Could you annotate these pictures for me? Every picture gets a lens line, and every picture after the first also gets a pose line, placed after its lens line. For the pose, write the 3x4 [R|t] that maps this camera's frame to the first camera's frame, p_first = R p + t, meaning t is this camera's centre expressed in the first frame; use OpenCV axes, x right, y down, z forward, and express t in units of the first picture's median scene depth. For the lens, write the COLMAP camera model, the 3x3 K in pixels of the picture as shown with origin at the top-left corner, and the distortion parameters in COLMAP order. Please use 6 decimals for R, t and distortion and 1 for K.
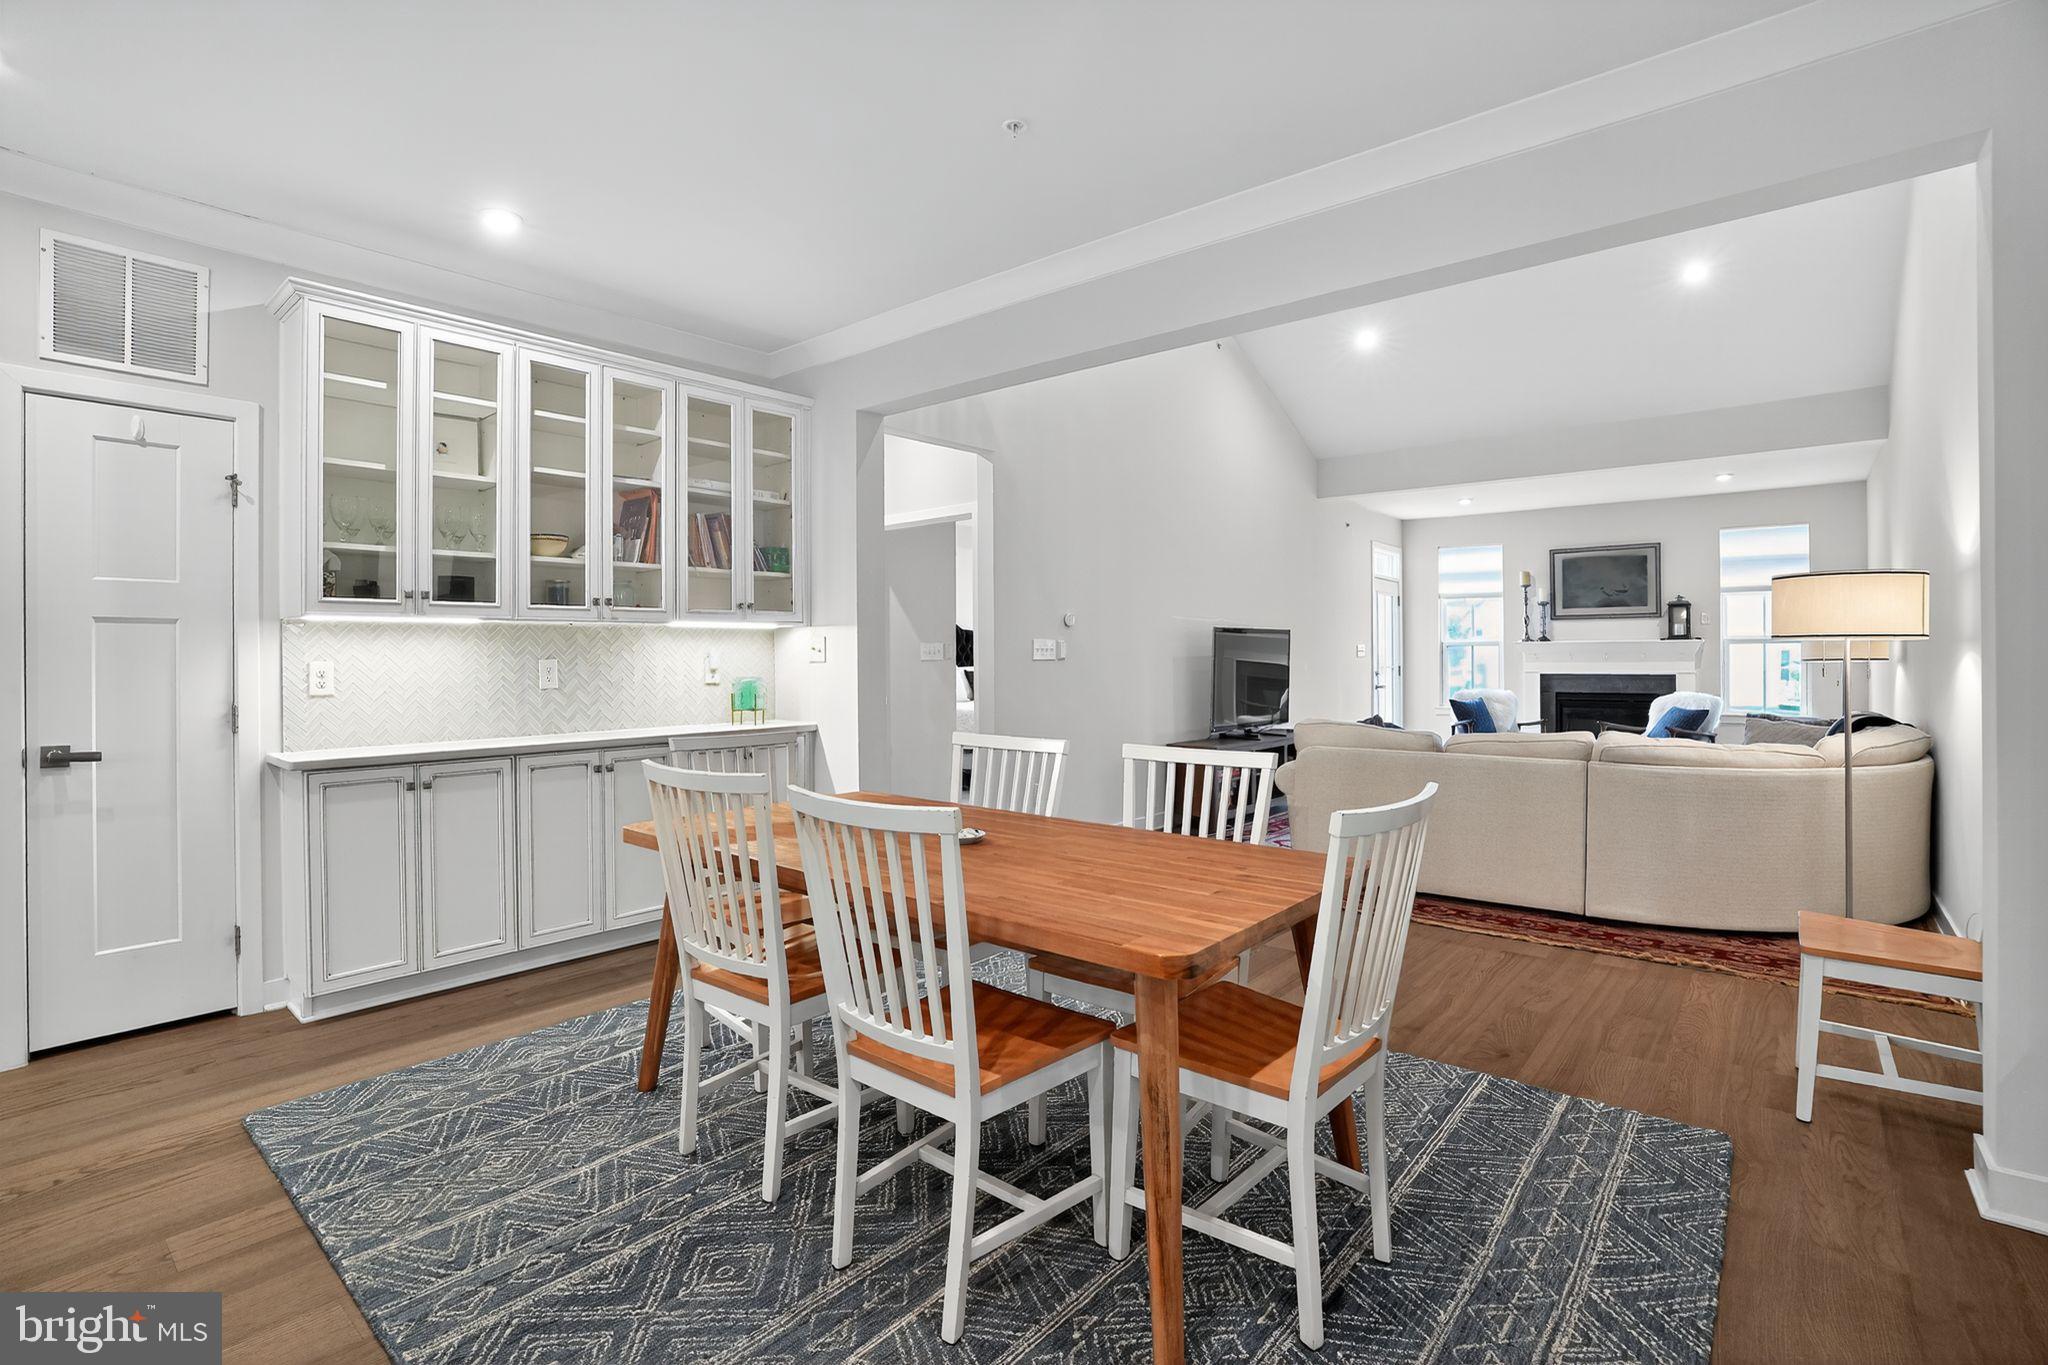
lens RADIAL K [[952.3, 0, 1021.9], [0, 952.3, 656.2], [0, 0, 1]] dist [-0.059458, 0.019789]
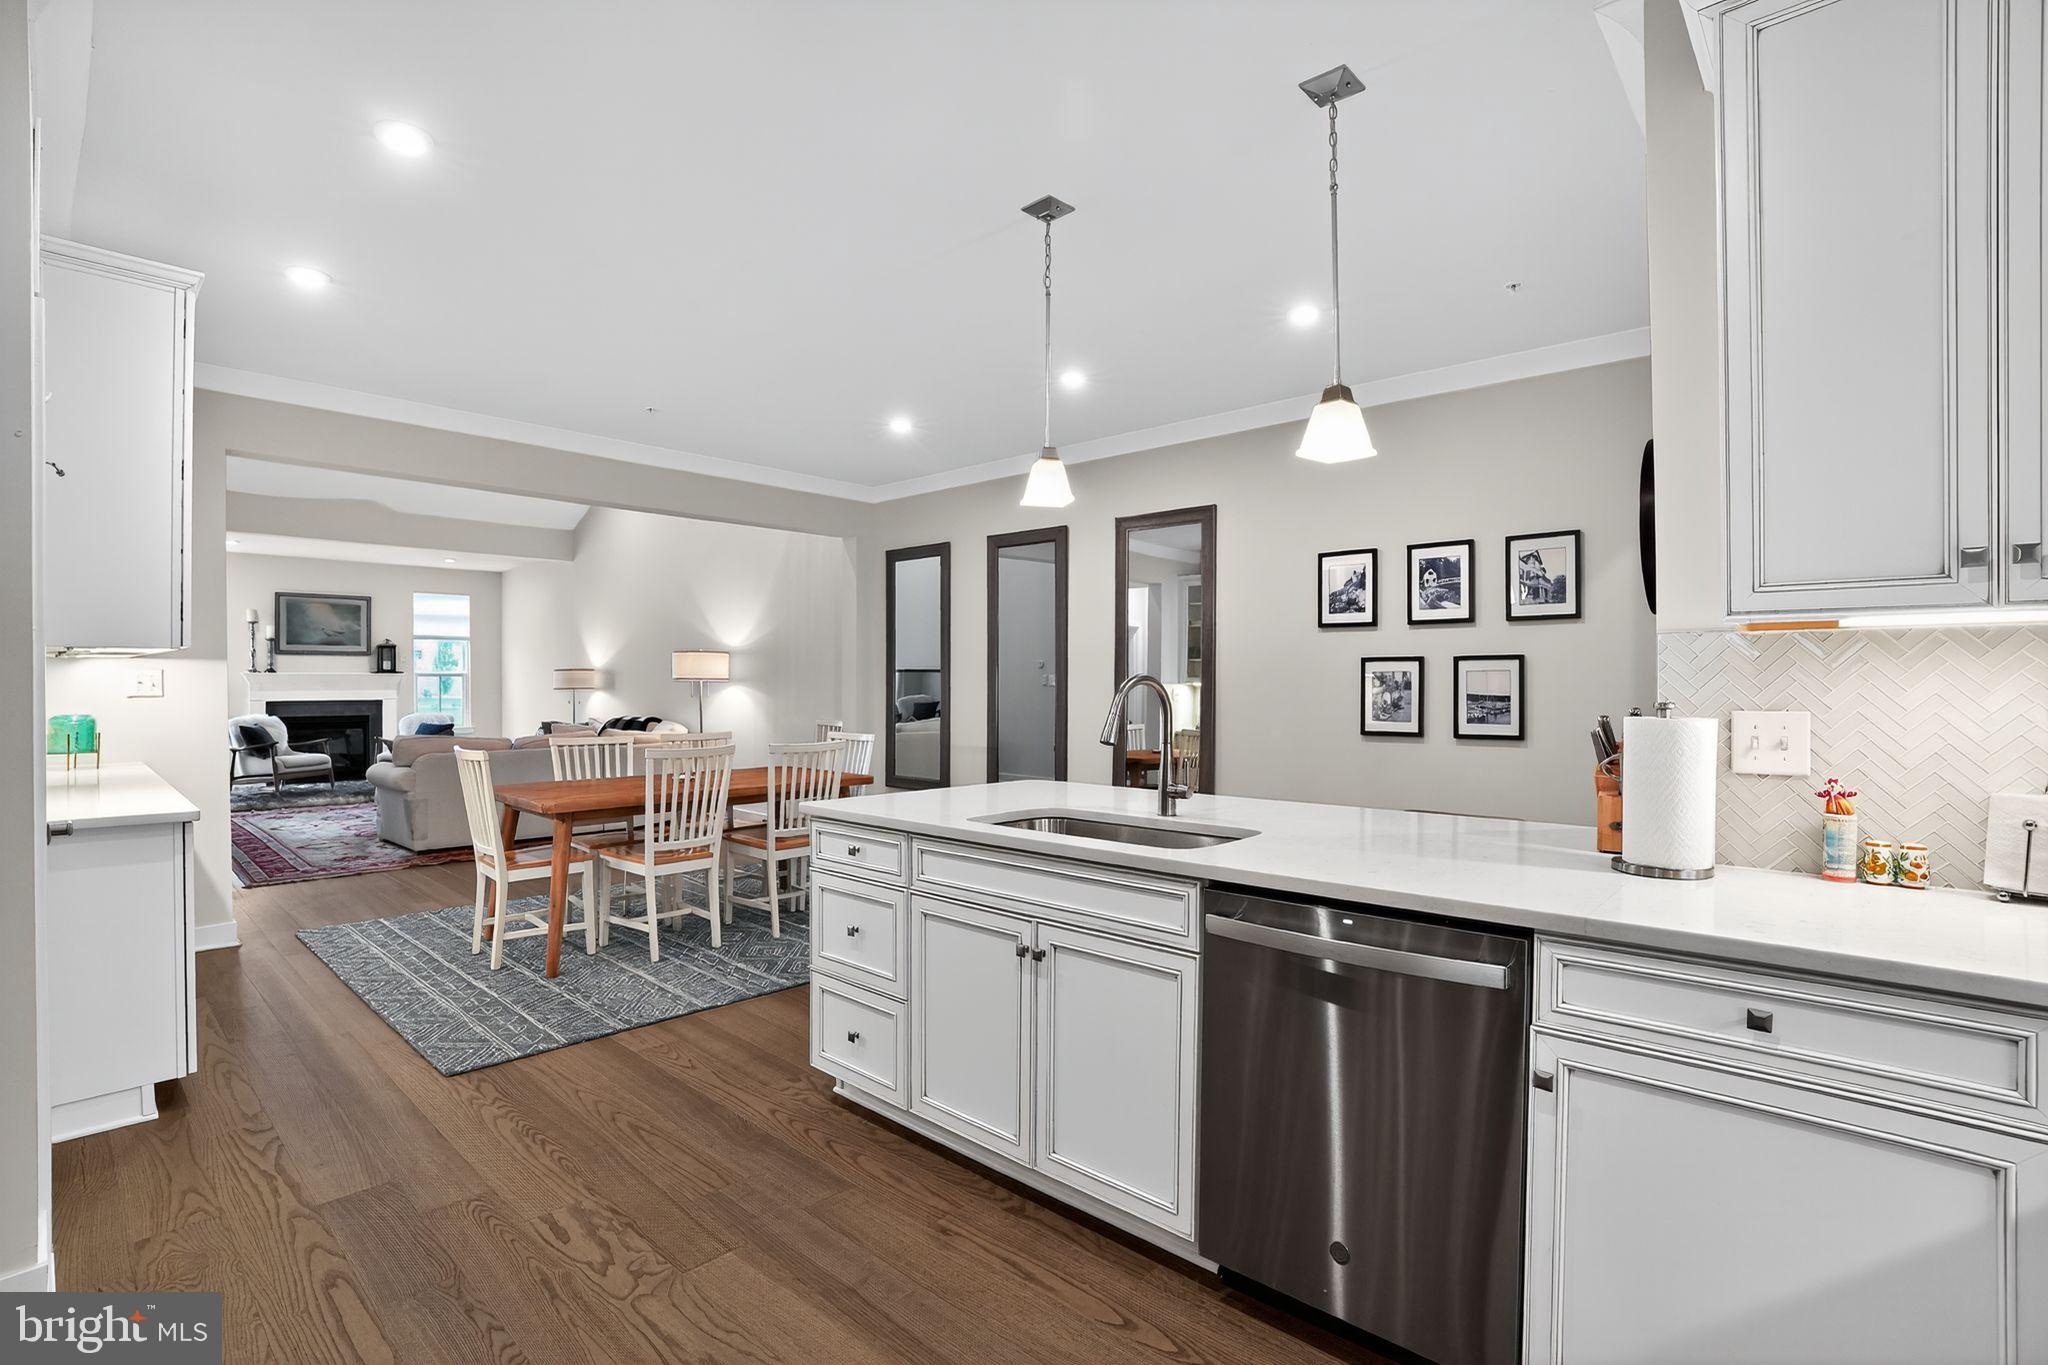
lens RADIAL K [[952.3, 0, 1036.9], [0, 952.3, 684.2], [0, 0, 1]] dist [-0.059458, 0.019789]
pose [[0.021904, -0.000126, 0.999760, -1.410300], [-0.002831, 0.999996, 0.000188, -0.013007], [-0.999756, -0.002835, 0.021904, 0.130780]]
